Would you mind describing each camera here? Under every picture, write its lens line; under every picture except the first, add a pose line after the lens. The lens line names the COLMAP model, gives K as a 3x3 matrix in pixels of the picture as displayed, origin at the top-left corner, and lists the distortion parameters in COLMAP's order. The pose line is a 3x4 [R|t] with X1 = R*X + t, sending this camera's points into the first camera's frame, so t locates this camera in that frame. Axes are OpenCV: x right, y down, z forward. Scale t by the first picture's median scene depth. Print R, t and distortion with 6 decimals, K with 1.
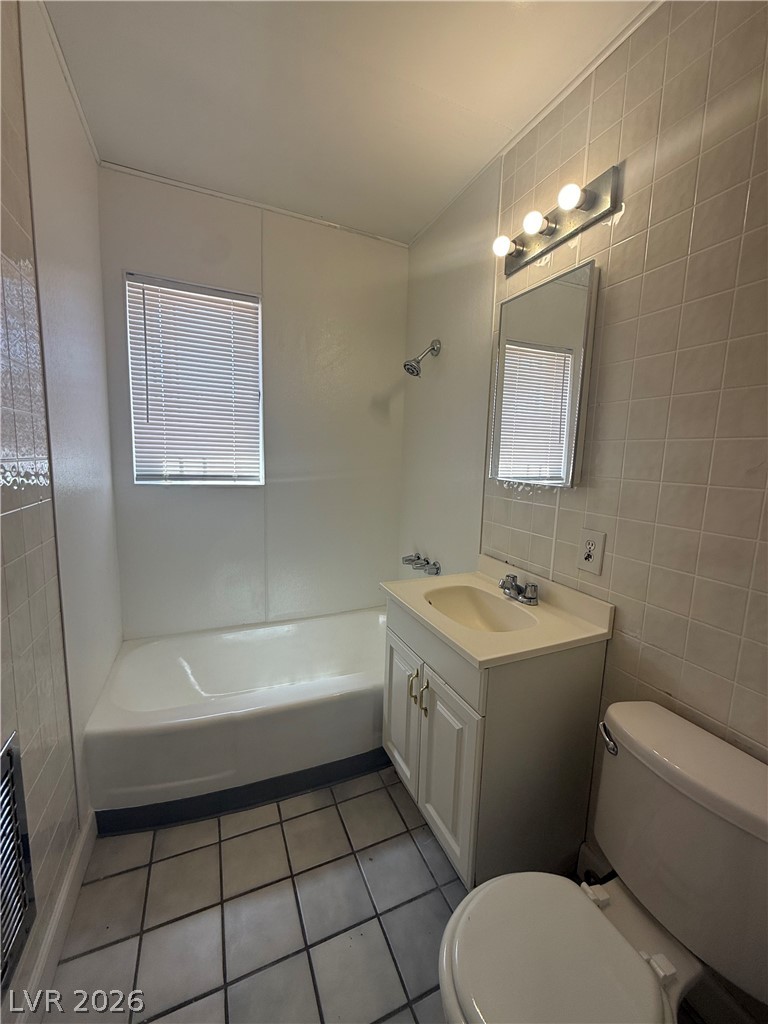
lens RADIAL K [[408.8, 0, 384.4], [0, 408.8, 512.0], [0, 0, 1]] dist [-0.000719, 0.000845]
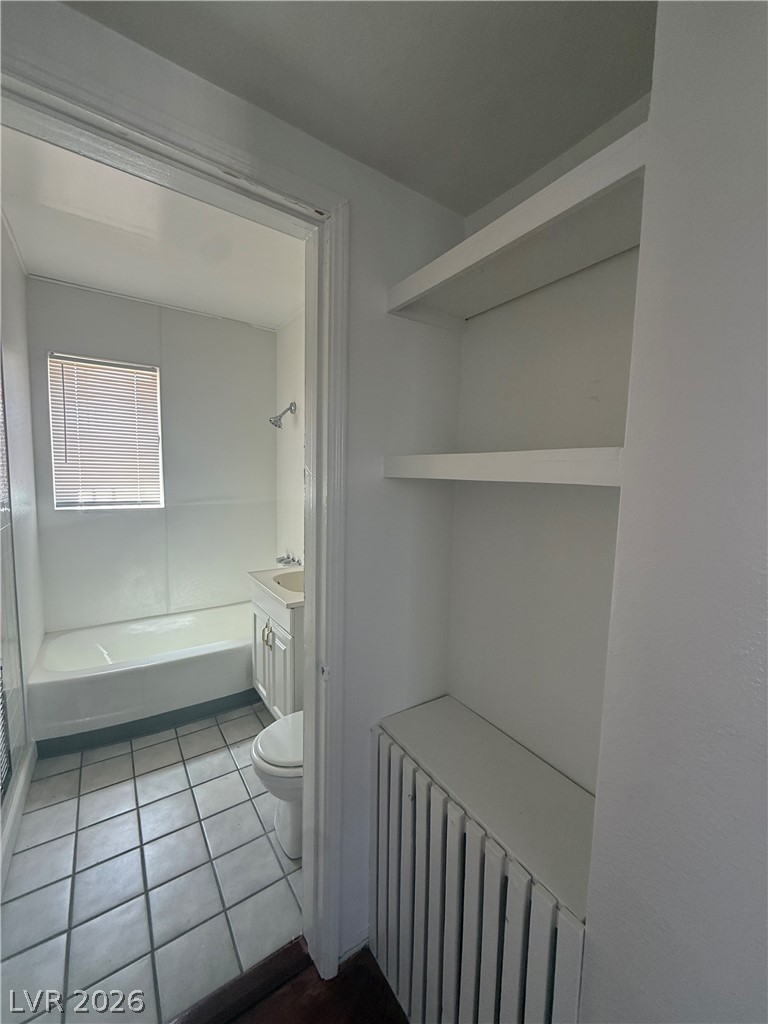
lens RADIAL K [[408.8, 0, 383.4], [0, 408.8, 512.0], [0, 0, 1]] dist [-0.000719, 0.000845]
pose [[0.982603, -0.028150, 0.183574, 0.176092], [0.034221, 0.998964, -0.029986, 0.012847], [-0.182540, 0.035747, 0.982548, -0.469377]]
